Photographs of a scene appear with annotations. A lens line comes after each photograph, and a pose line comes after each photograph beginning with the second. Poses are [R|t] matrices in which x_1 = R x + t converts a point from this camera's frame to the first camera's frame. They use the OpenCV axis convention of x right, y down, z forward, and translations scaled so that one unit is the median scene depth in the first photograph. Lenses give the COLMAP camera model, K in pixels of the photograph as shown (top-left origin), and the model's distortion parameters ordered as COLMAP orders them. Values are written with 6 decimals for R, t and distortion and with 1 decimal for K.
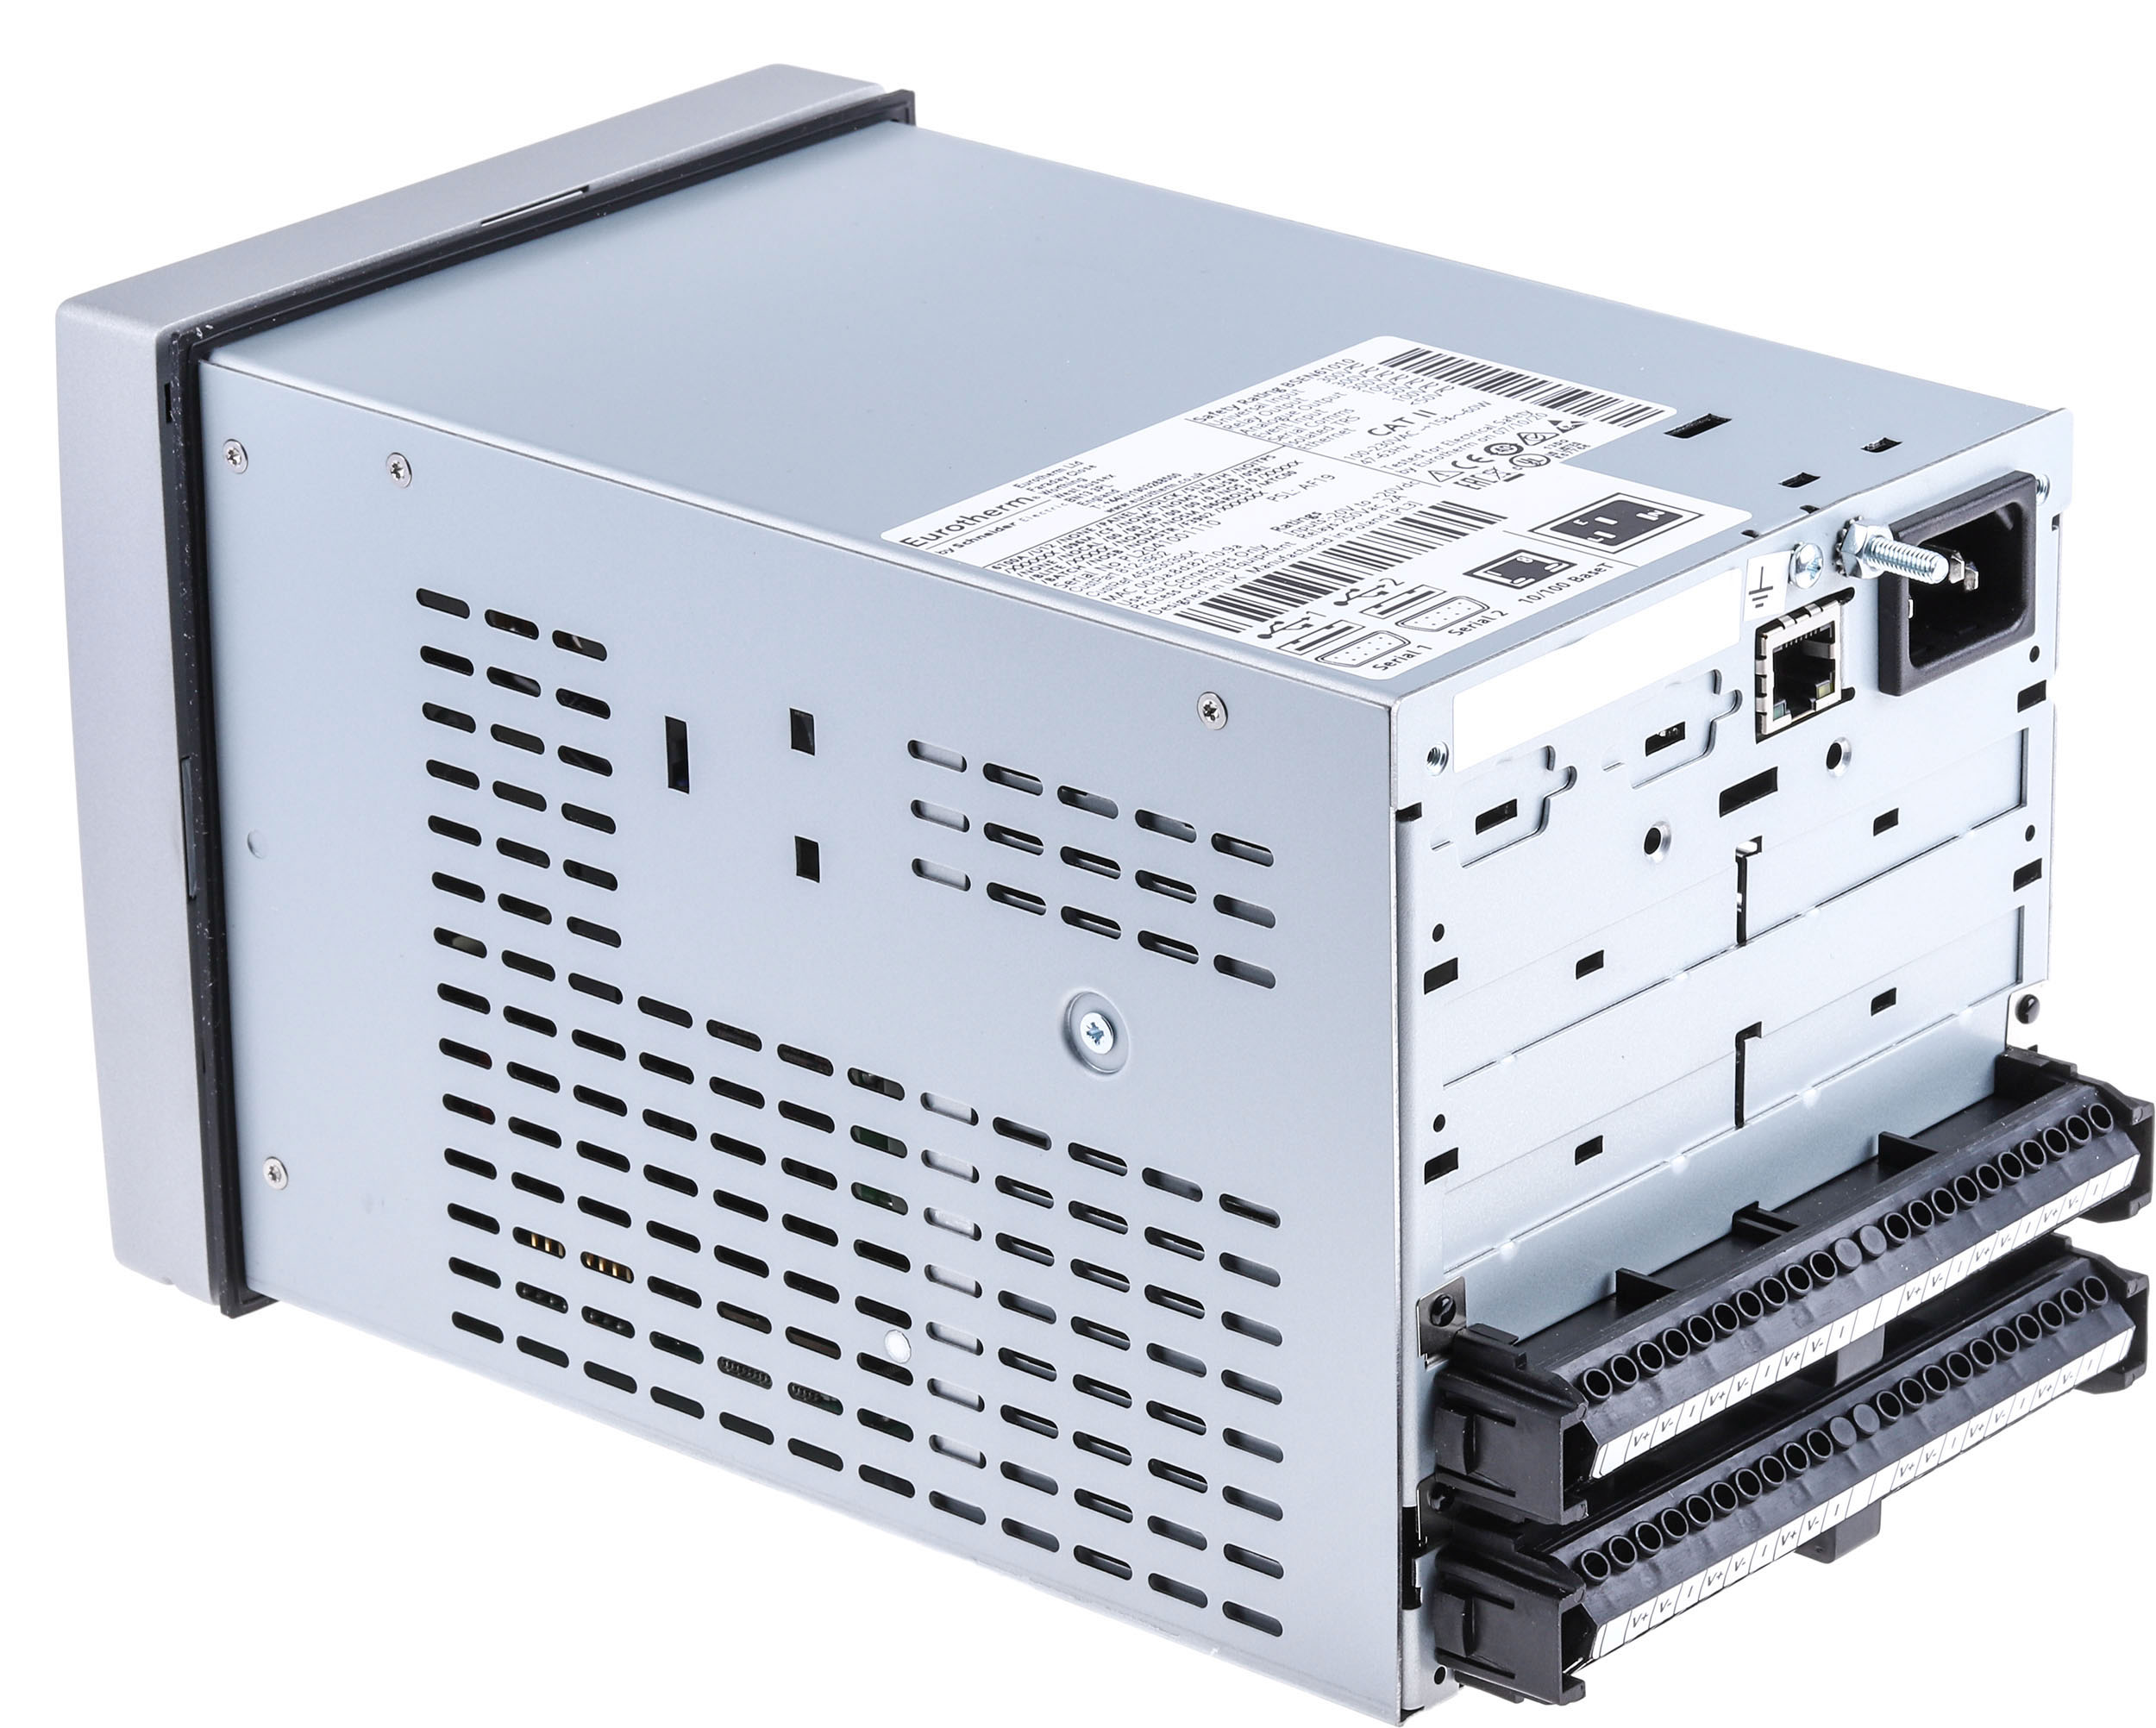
lens RADIAL K [[8893.3, 0, 1078.0], [0, 8893.3, 864.0], [0, 0, 1]] dist [-0.100271, -1.555290]
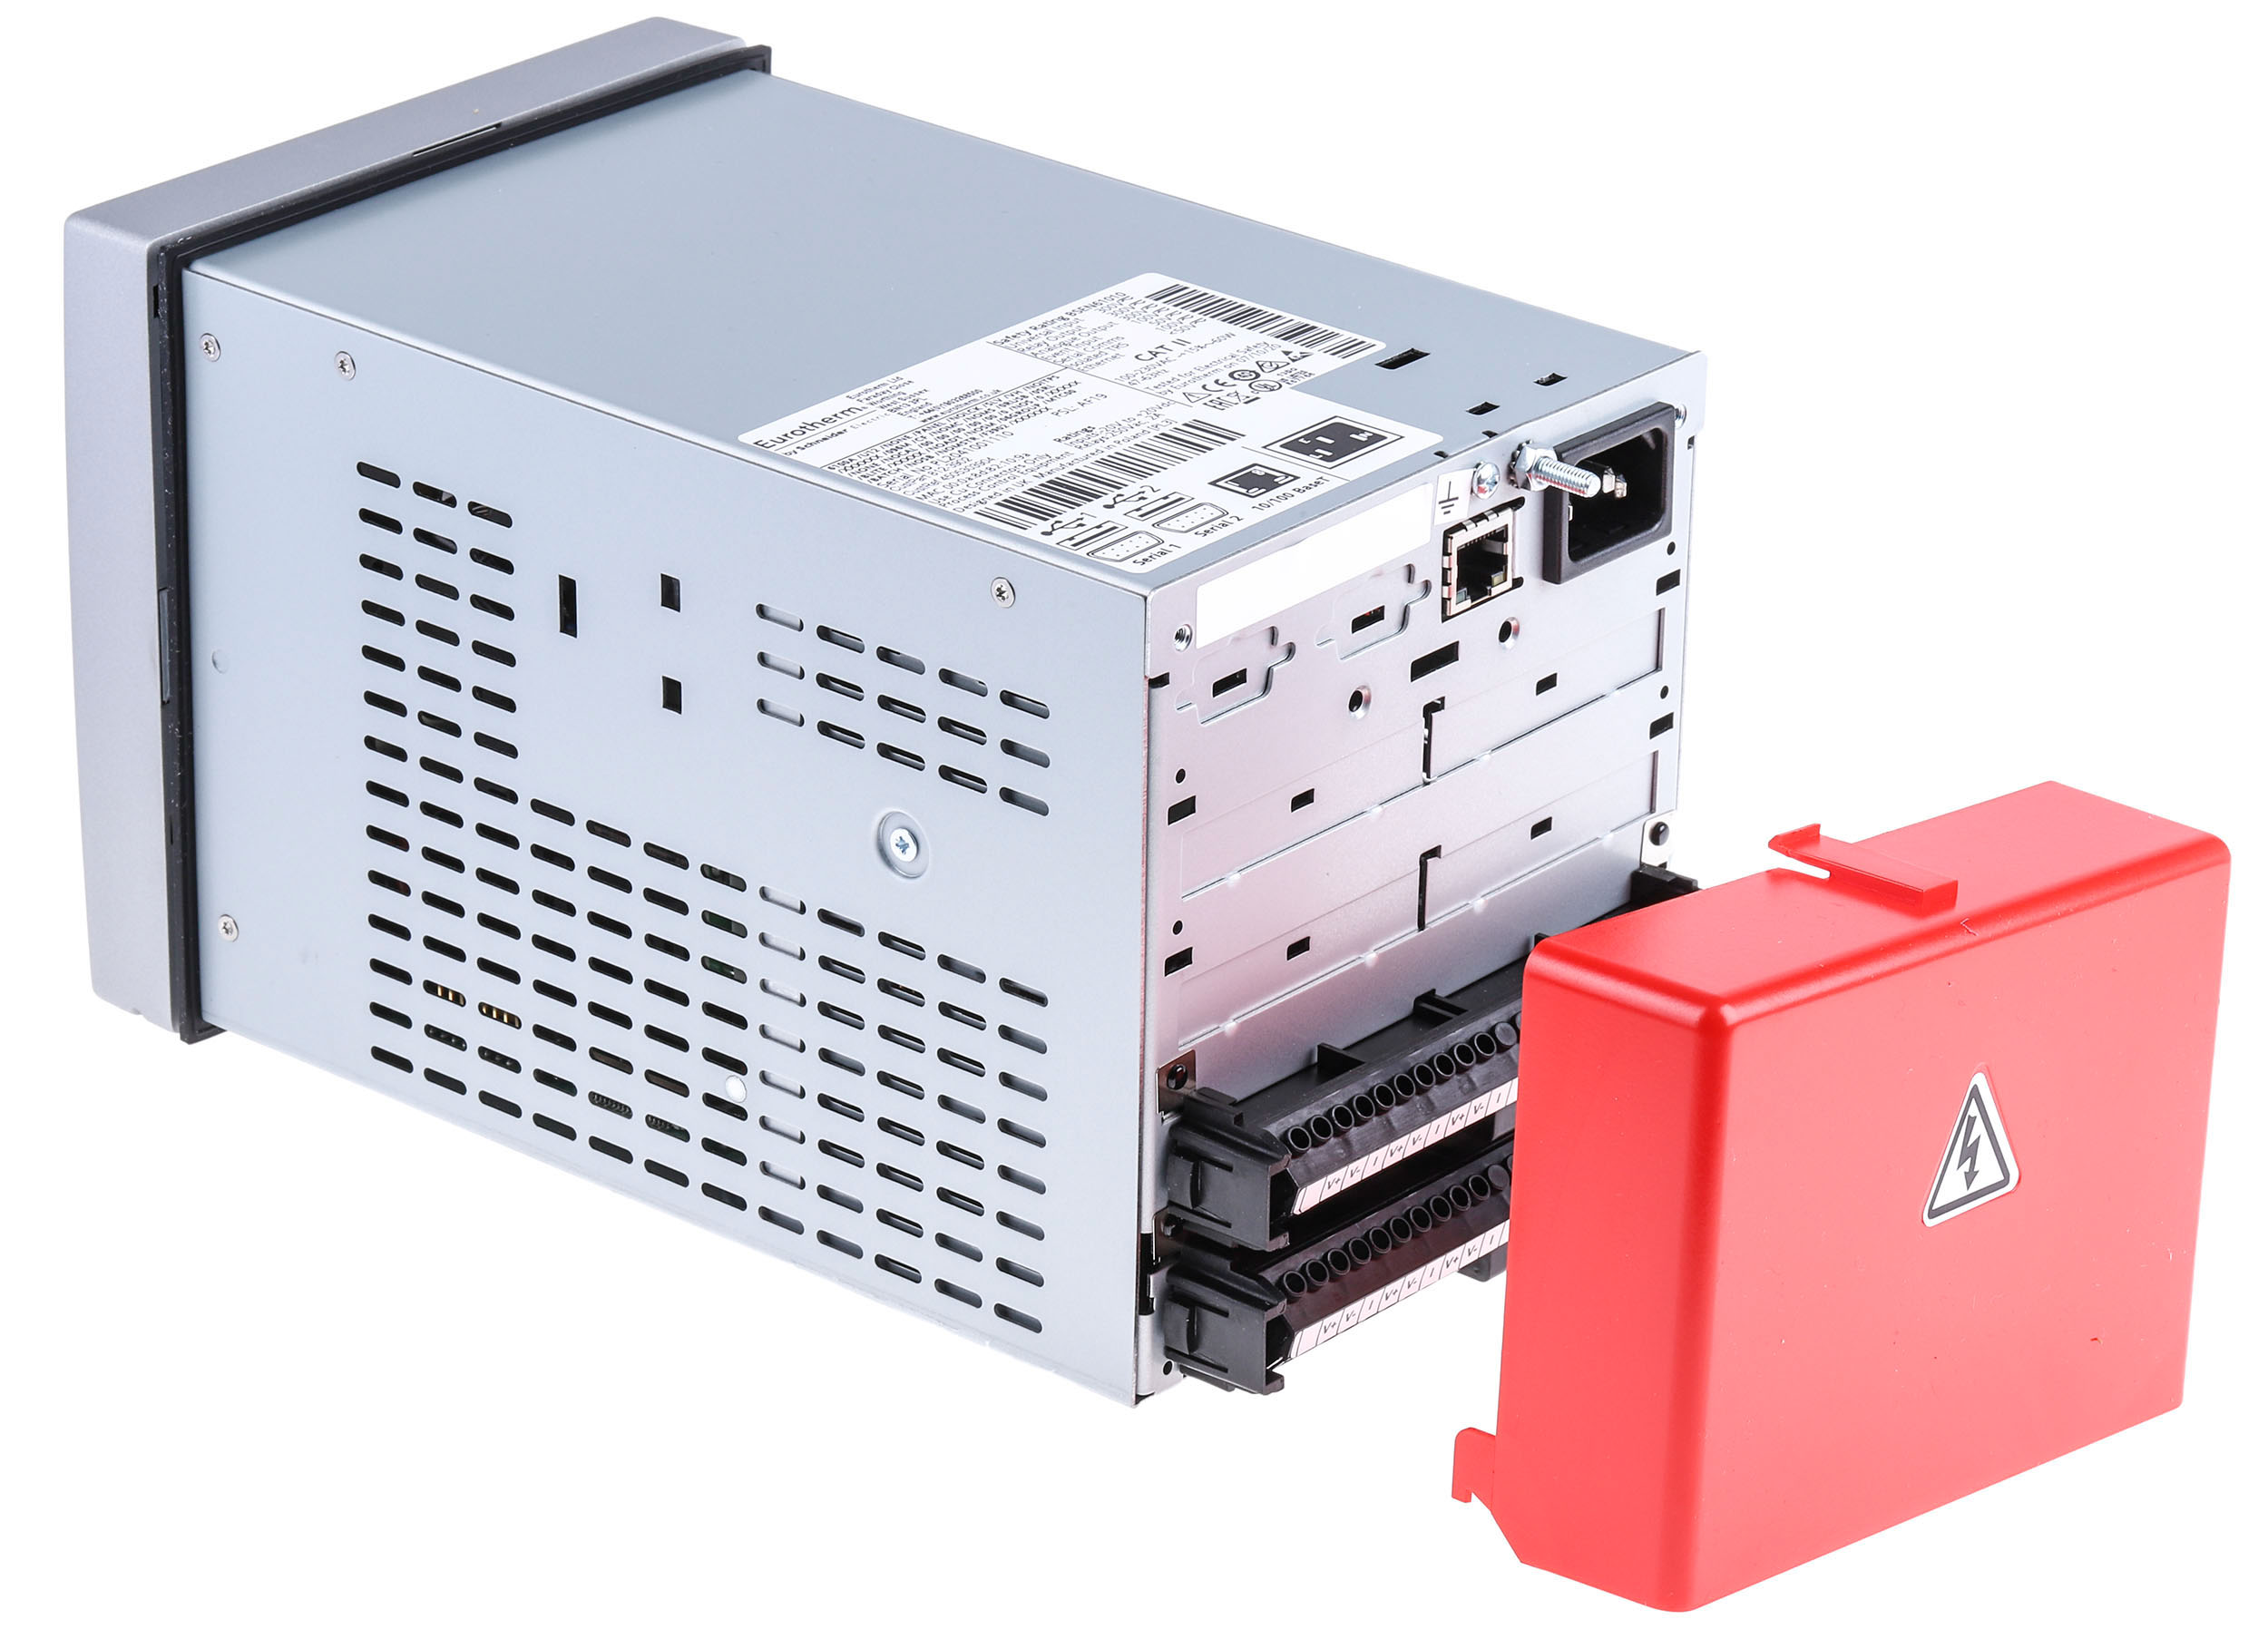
lens RADIAL K [[8165.4, 0, 1134.0], [0, 8165.4, 814.5], [0, 0, 1]] dist [-0.160327, 0.795658]
pose [[0.999202, 0.023394, 0.032383, -0.002688], [-0.024617, 0.998978, 0.037898, -0.028610], [-0.031463, -0.038664, 0.998757, -0.133802]]
